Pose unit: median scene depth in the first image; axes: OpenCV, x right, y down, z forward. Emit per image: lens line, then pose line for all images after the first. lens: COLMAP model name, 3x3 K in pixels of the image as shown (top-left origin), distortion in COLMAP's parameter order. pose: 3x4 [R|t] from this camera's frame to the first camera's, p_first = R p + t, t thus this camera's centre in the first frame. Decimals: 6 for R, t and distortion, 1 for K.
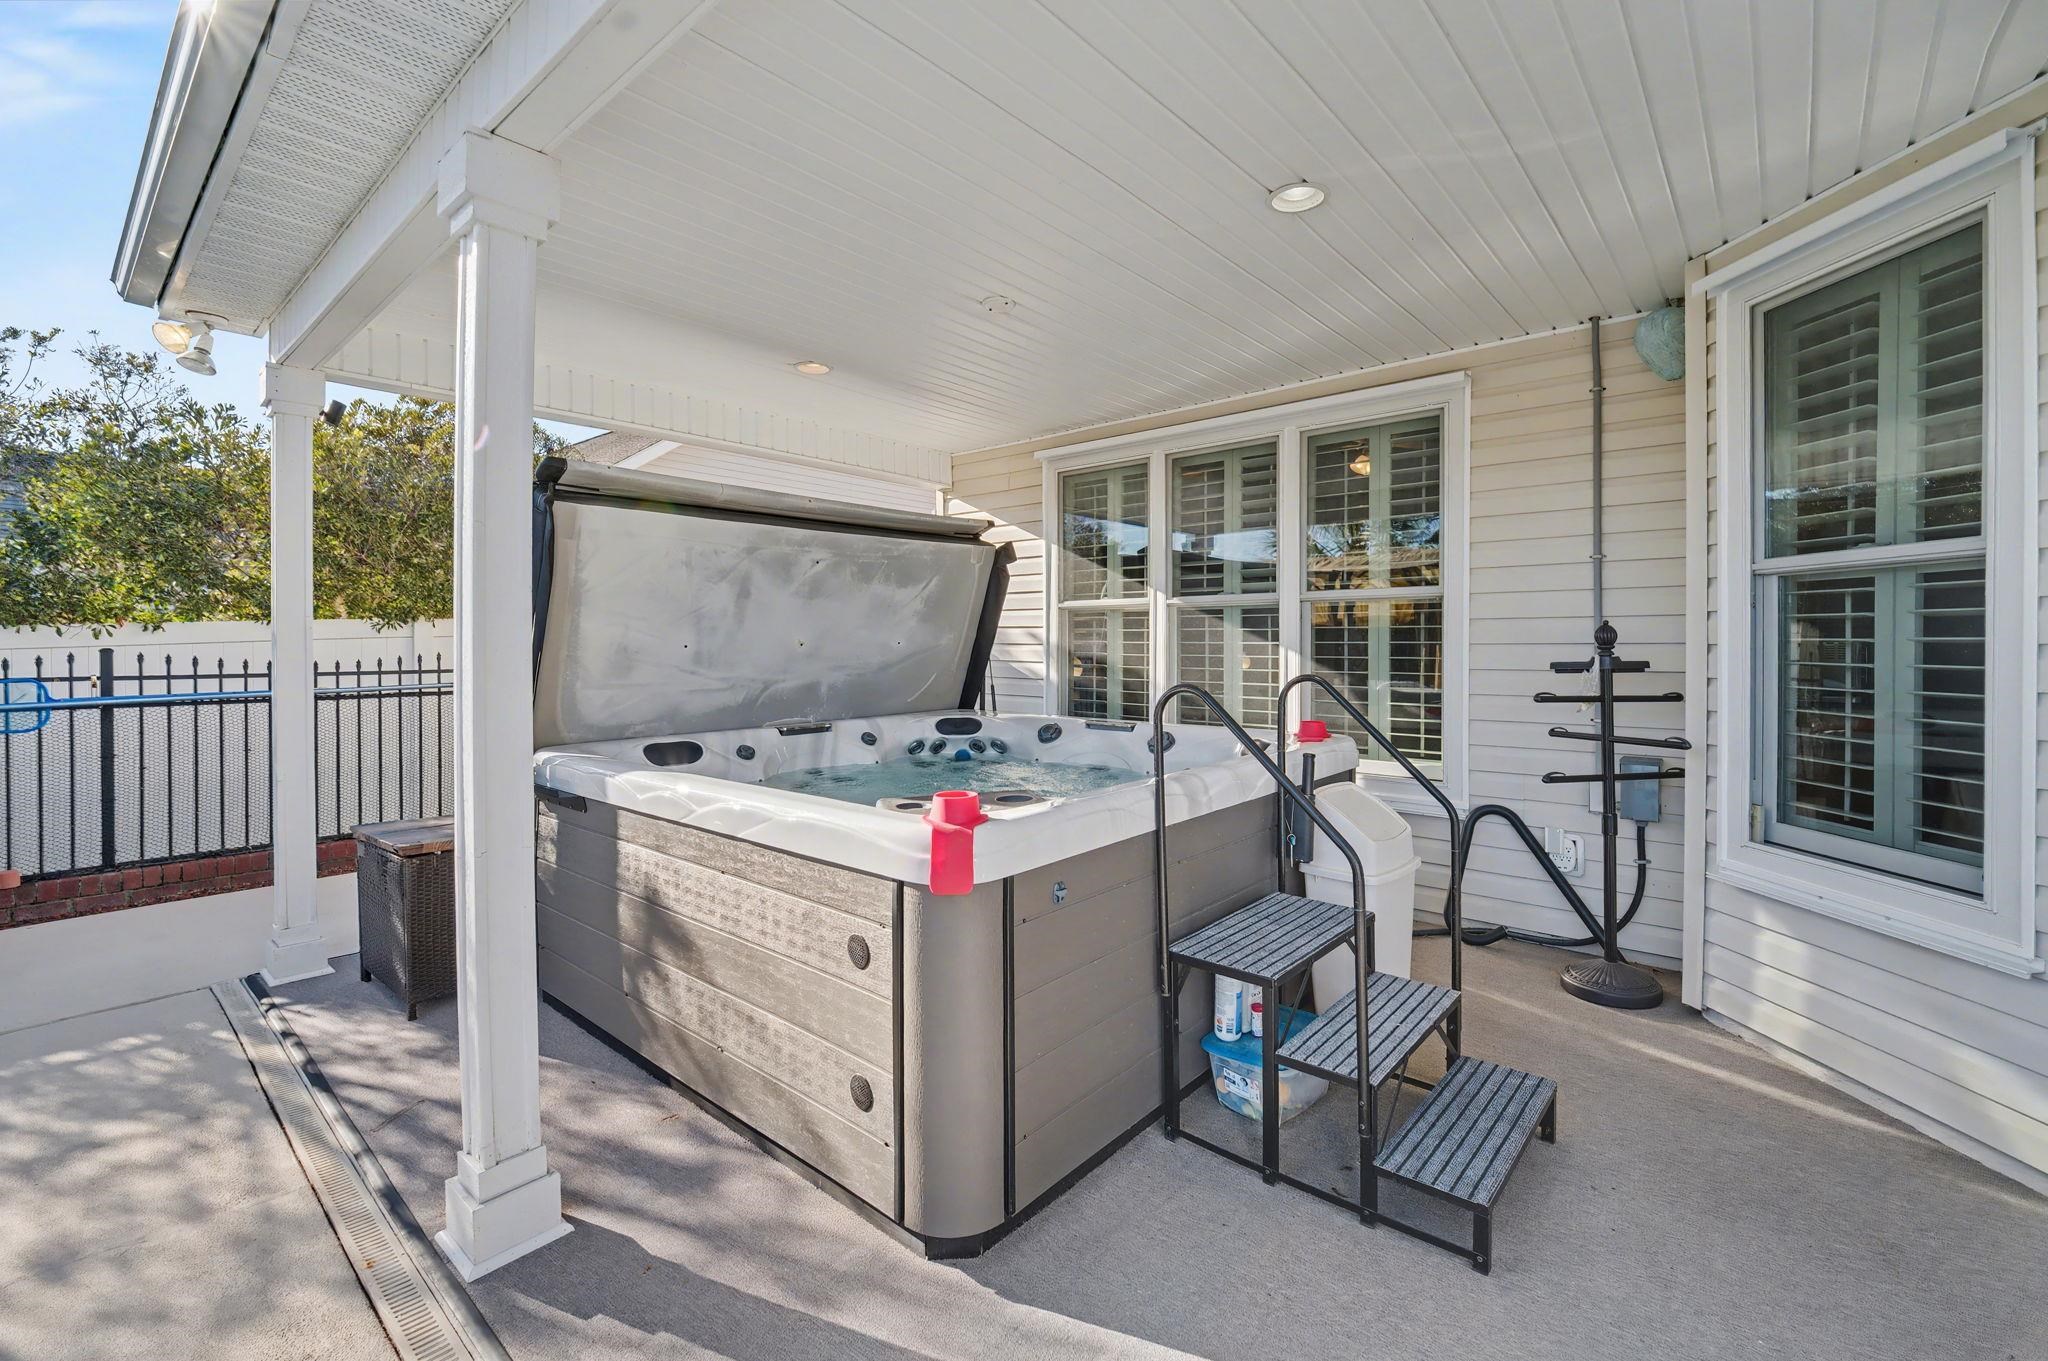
lens RADIAL K [[878.6, 0, 1012.4], [0, 878.6, 644.2], [0, 0, 1]] dist [0.001820, 0.000023]
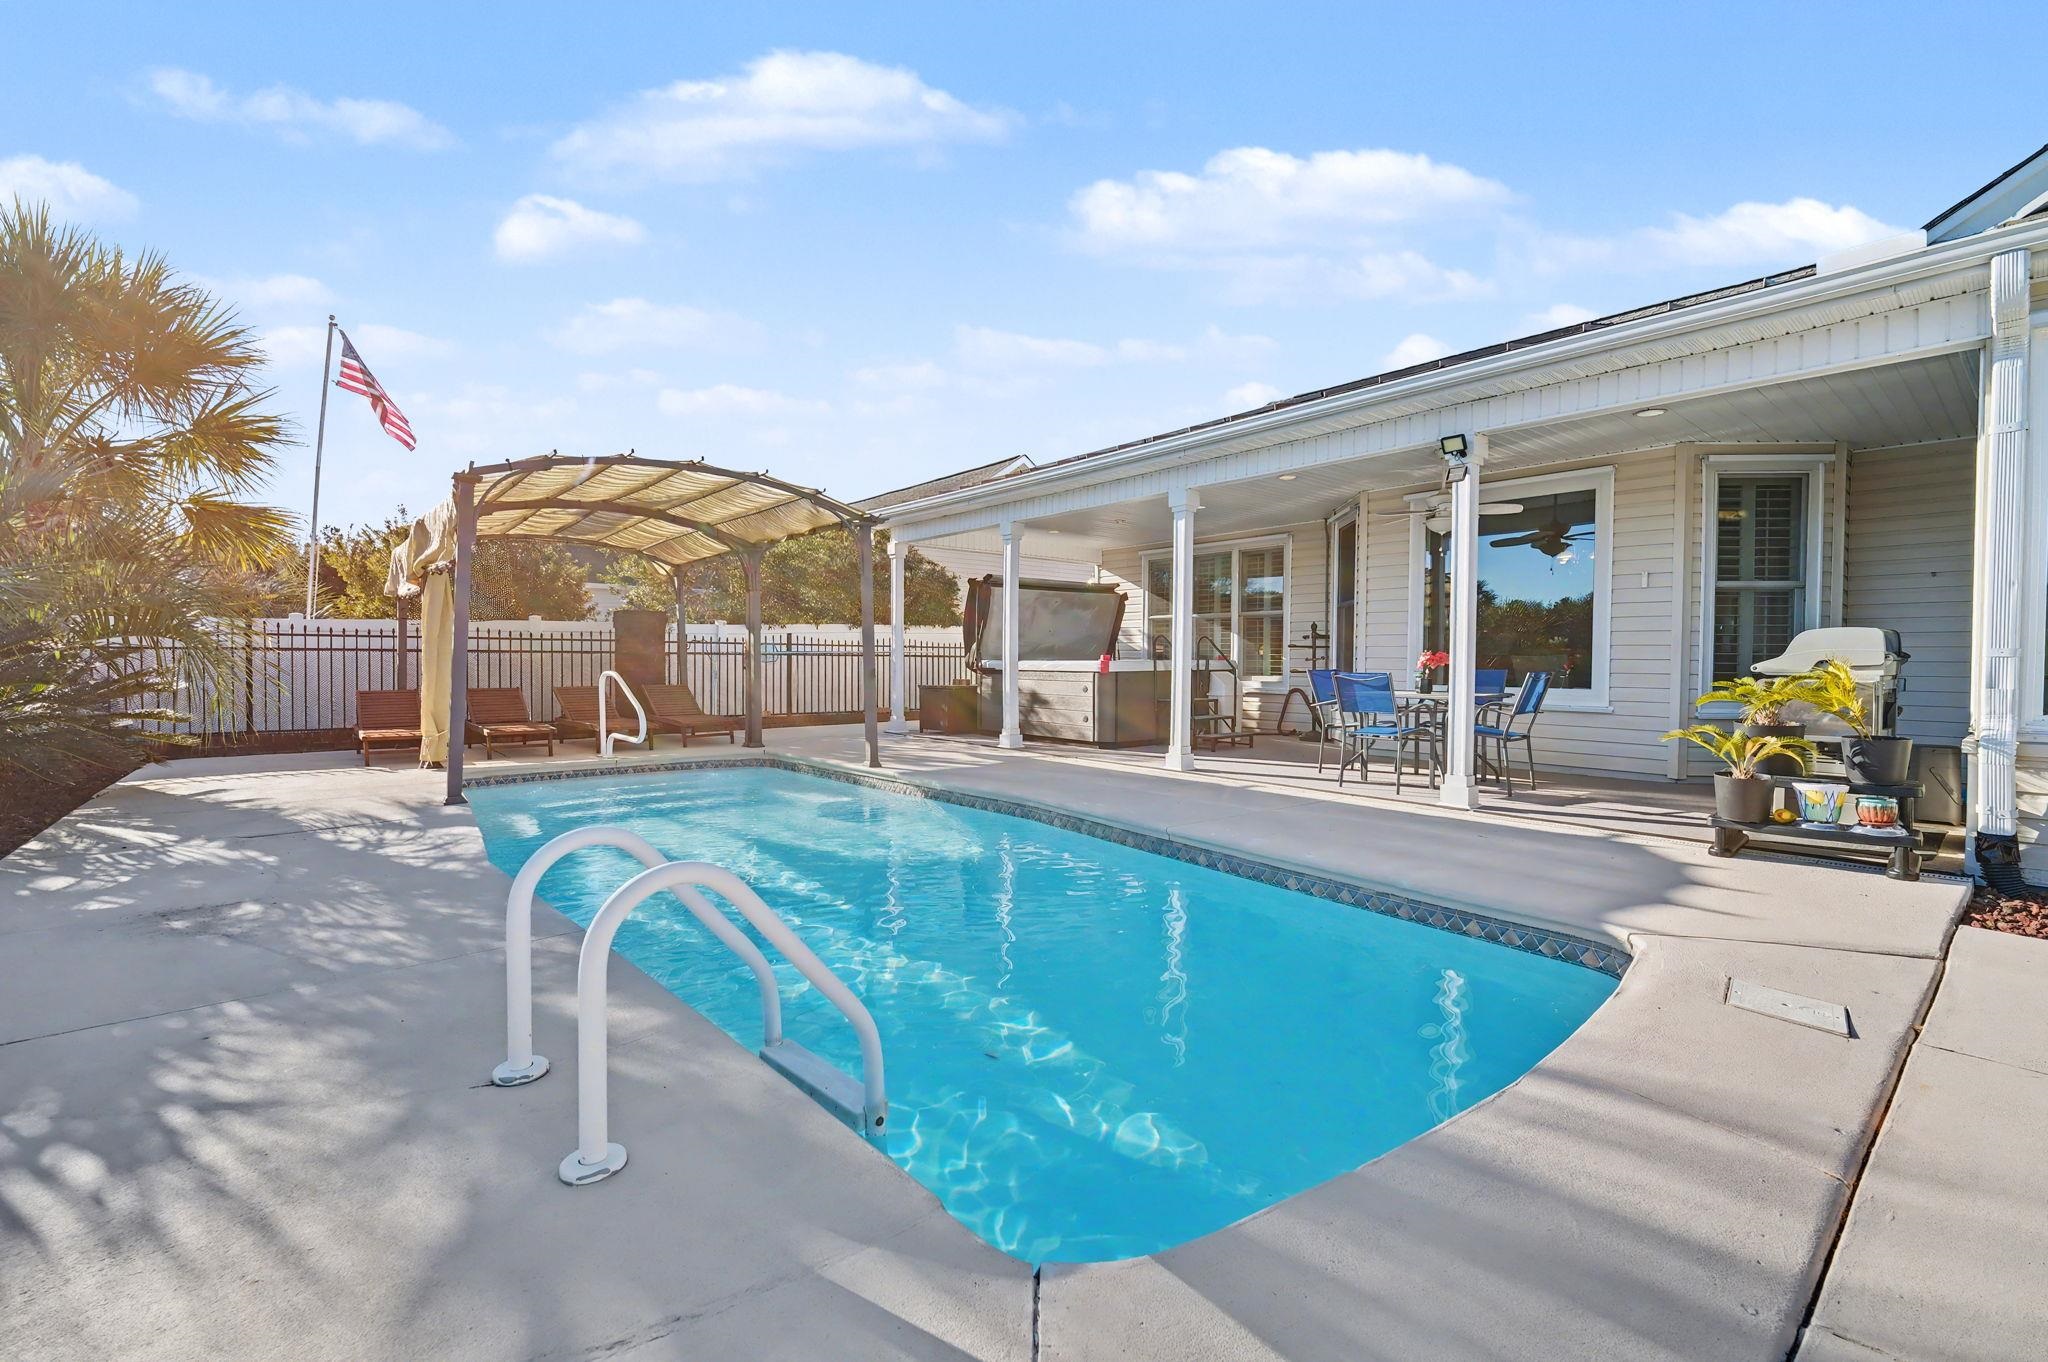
lens RADIAL K [[878.6, 0, 1027.6], [0, 878.6, 680.8], [0, 0, 1]] dist [0.001820, 0.000023]
pose [[0.989628, 0.011005, -0.143230, 0.097764], [-0.007486, 0.999657, 0.025080, 0.092421], [0.143457, -0.023748, 0.989372, -1.857087]]
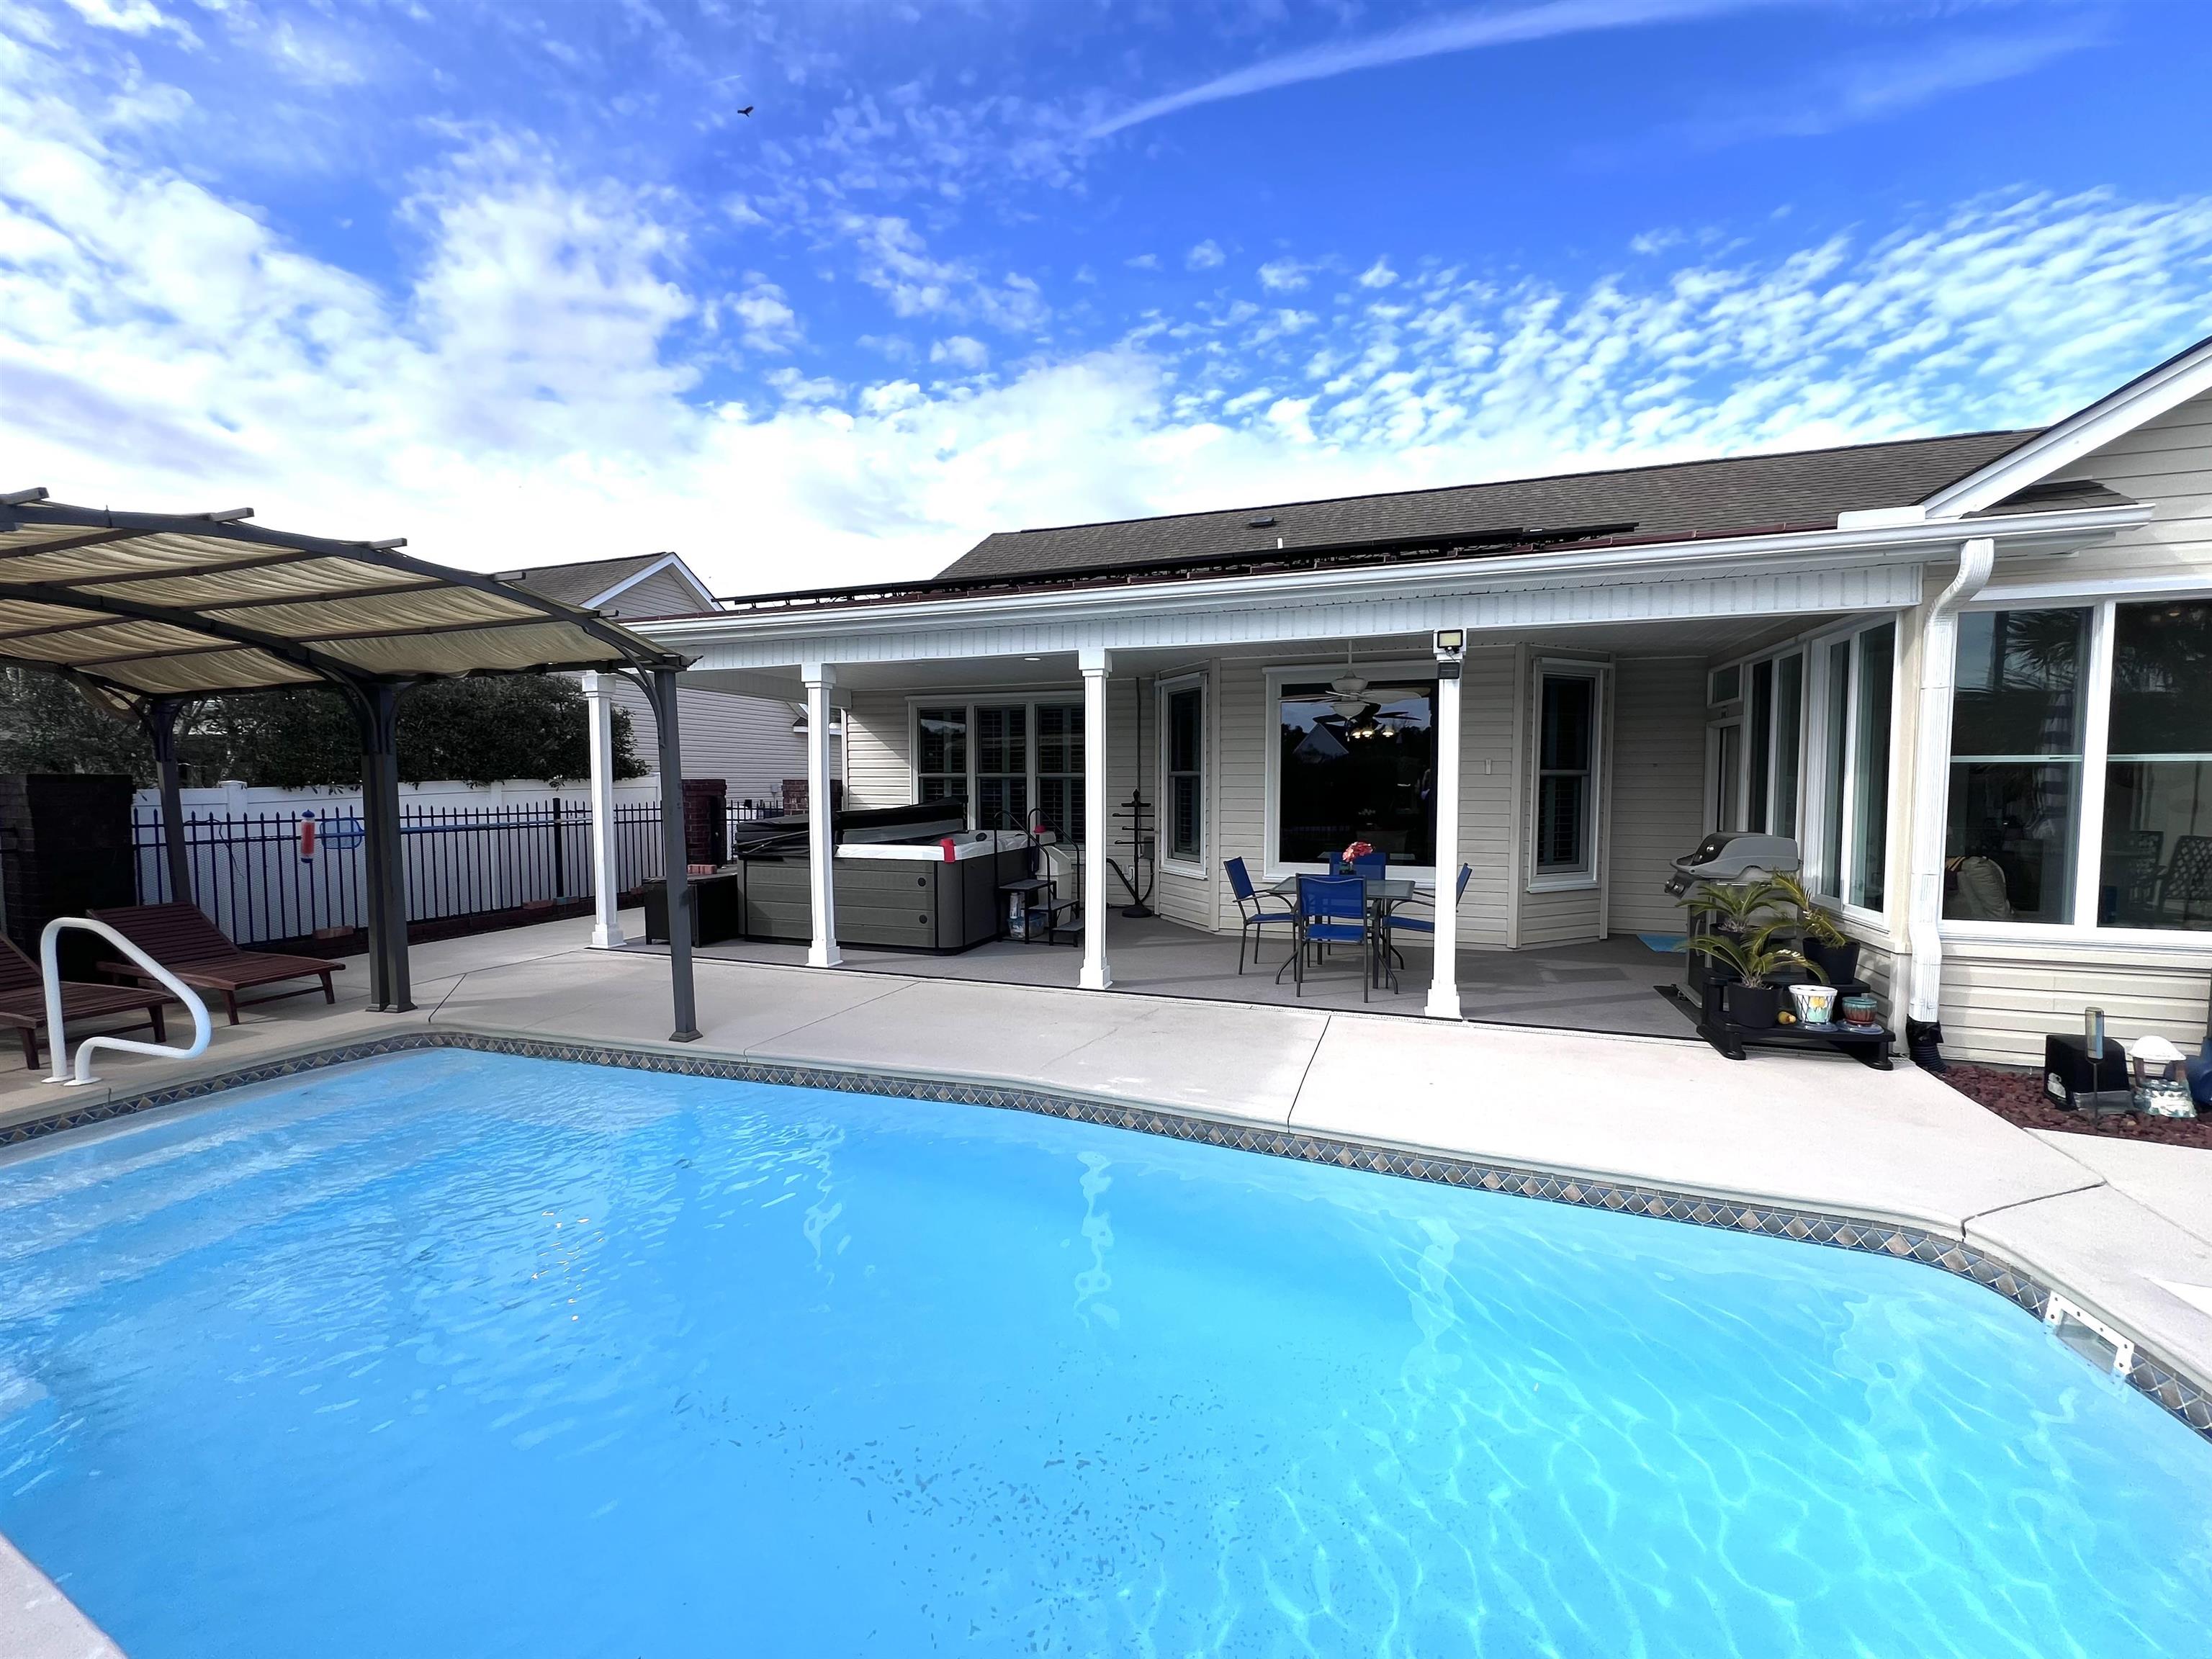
lens RADIAL K [[886.6, 0, 1121.4], [0, 886.6, 821.9], [0, 0, 1]] dist [-0.002022, 0.000006]
pose [[0.921750, -0.015925, 0.387457, -0.425494], [-0.000751, 0.999081, 0.042851, -0.036139], [-0.387783, -0.039789, 0.920891, -1.405752]]
